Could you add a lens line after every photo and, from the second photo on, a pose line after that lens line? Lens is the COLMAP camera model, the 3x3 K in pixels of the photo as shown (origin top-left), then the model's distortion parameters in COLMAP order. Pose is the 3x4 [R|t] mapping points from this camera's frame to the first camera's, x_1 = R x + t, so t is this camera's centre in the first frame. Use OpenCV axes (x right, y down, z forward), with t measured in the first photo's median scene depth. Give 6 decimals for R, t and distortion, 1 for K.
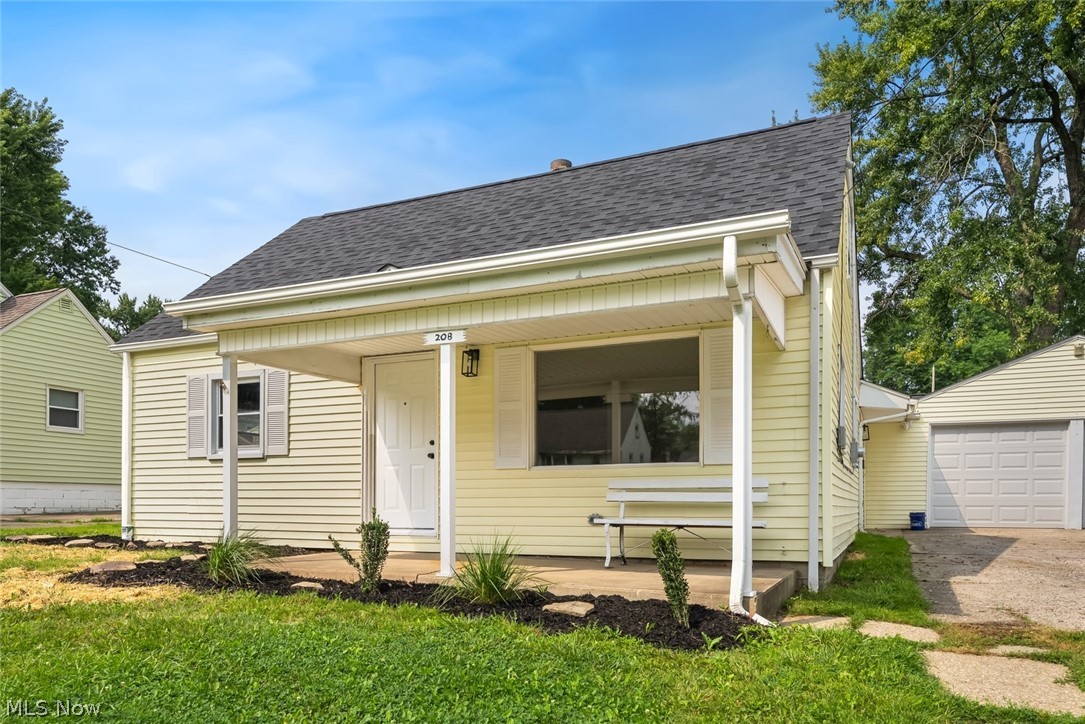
lens RADIAL K [[773.0, 0, 539.1], [0, 773.0, 473.8], [0, 0, 1]] dist [0.004304, -0.001993]
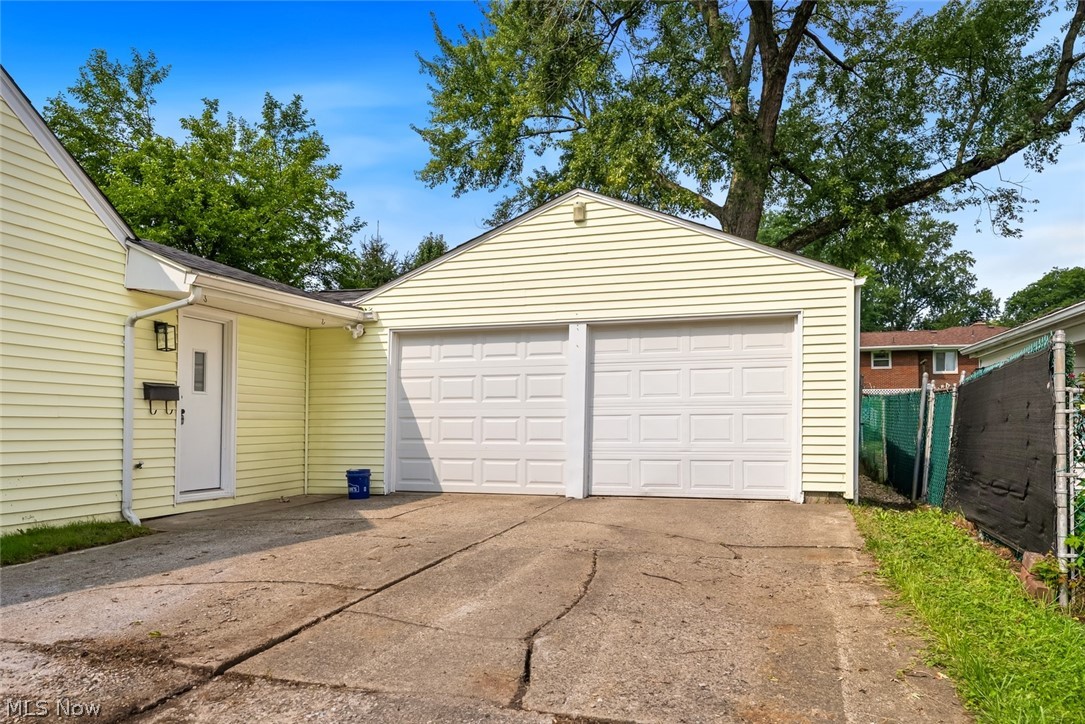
lens RADIAL K [[756.0, 0, 543.6], [0, 756.0, 404.0], [0, 0, 1]] dist [0.001225, -0.000503]
pose [[0.991211, -0.000306, 0.132290, 0.586839], [-0.000597, 0.999977, 0.006785, -0.008091], [-0.132289, -0.006804, 0.991188, 0.392881]]
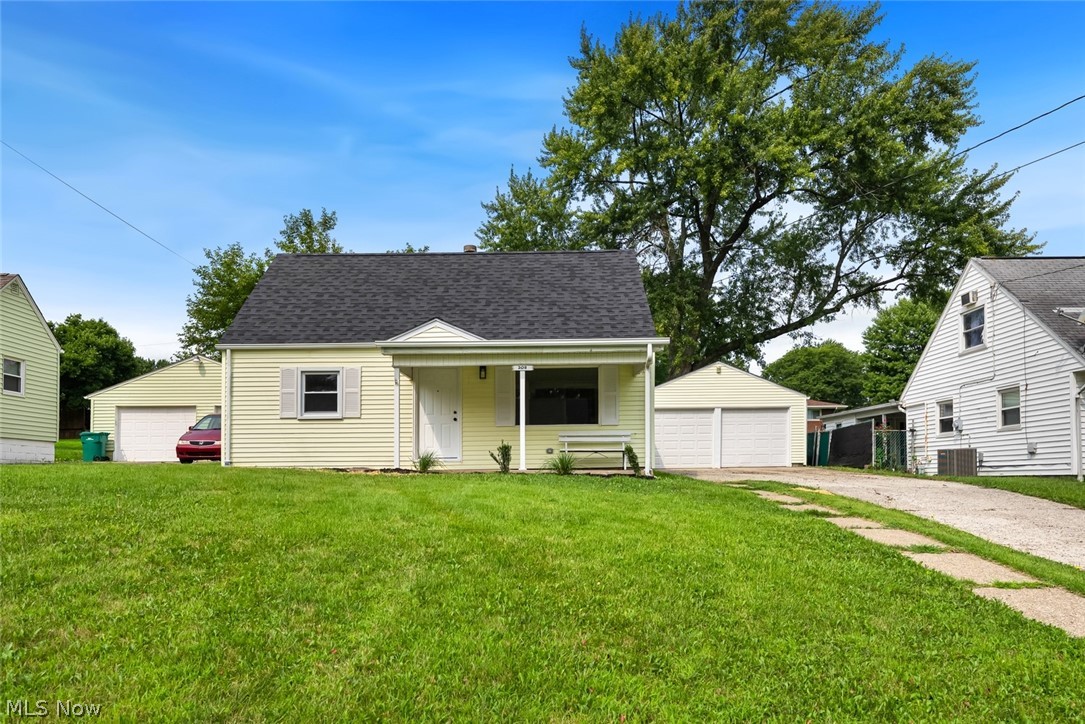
lens RADIAL K [[773.0, 0, 539.1], [0, 773.0, 473.8], [0, 0, 1]] dist [0.004304, -0.001993]
pose [[0.908606, -0.010146, 0.417531, -0.432443], [-0.003331, 0.999497, 0.031537, 0.028984], [-0.417641, -0.030045, 0.908115, -0.471165]]
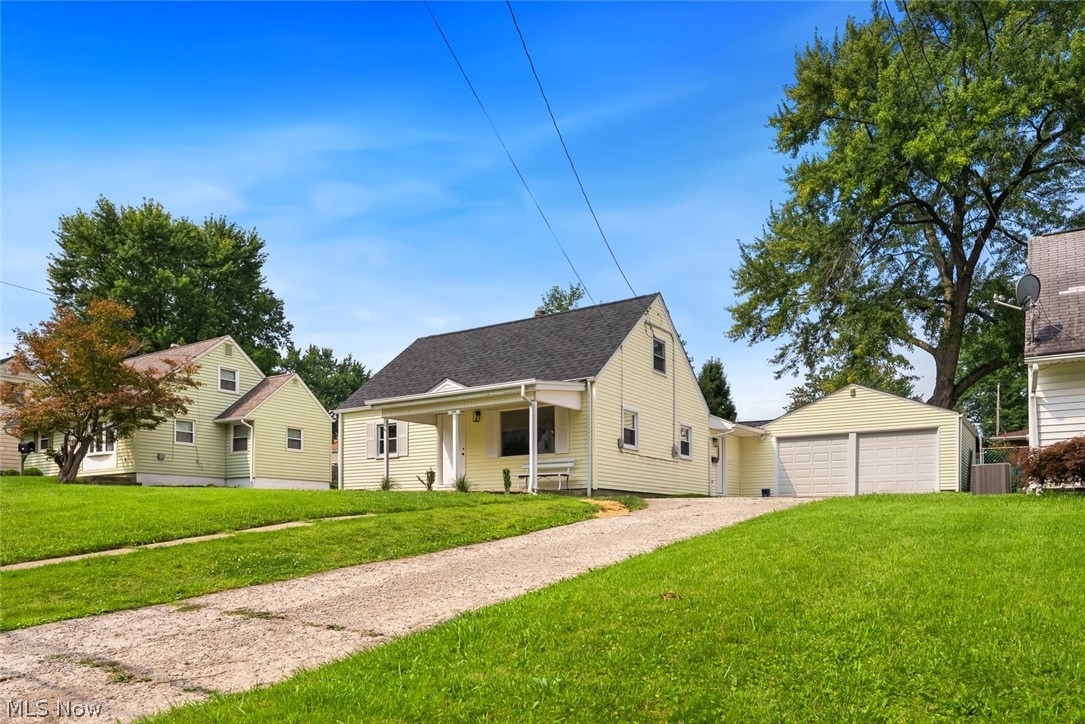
lens RADIAL K [[773.0, 0, 539.1], [0, 773.0, 473.8], [0, 0, 1]] dist [0.004304, -0.001993]
pose [[0.986267, -0.013501, -0.164603, 0.291835], [0.008452, 0.999473, -0.031333, 0.068860], [0.164939, 0.029511, 0.985862, -0.803138]]
